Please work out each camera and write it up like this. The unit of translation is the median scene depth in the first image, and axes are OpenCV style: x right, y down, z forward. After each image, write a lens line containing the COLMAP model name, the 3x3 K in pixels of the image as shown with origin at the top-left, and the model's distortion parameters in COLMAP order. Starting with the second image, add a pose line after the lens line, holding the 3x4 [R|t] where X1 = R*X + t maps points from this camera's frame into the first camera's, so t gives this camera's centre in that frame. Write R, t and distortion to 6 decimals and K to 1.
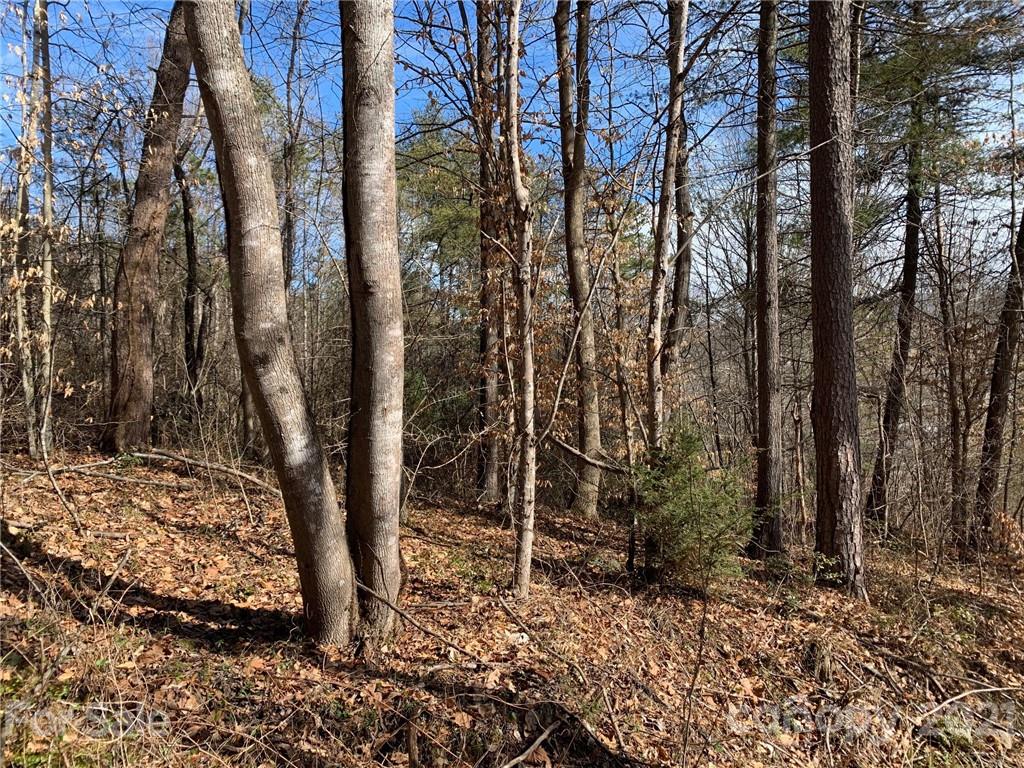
lens RADIAL K [[767.3, 0, 510.3], [0, 767.3, 385.8], [0, 0, 1]] dist [-0.000468, 0.005236]
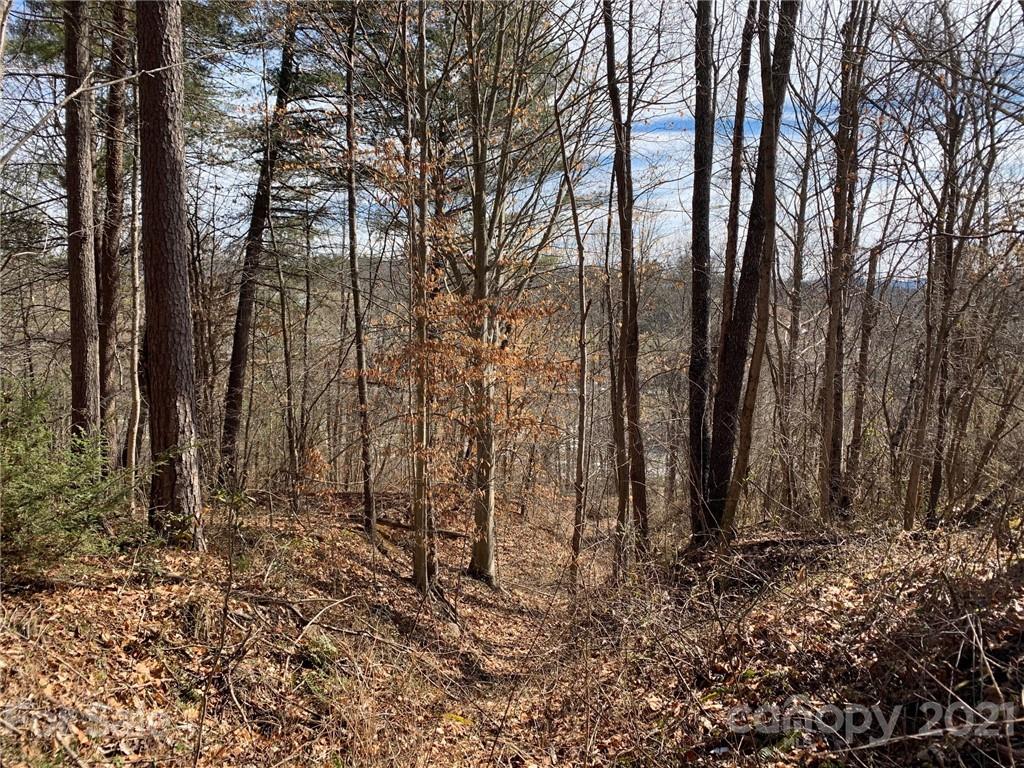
lens RADIAL K [[767.3, 0, 511.4], [0, 767.3, 380.6], [0, 0, 1]] dist [-0.000468, 0.005236]
pose [[0.597540, -0.036032, 0.801029, -0.107343], [-0.002582, 0.998898, 0.046858, 0.017813], [-0.801835, -0.030068, 0.596789, 0.134332]]
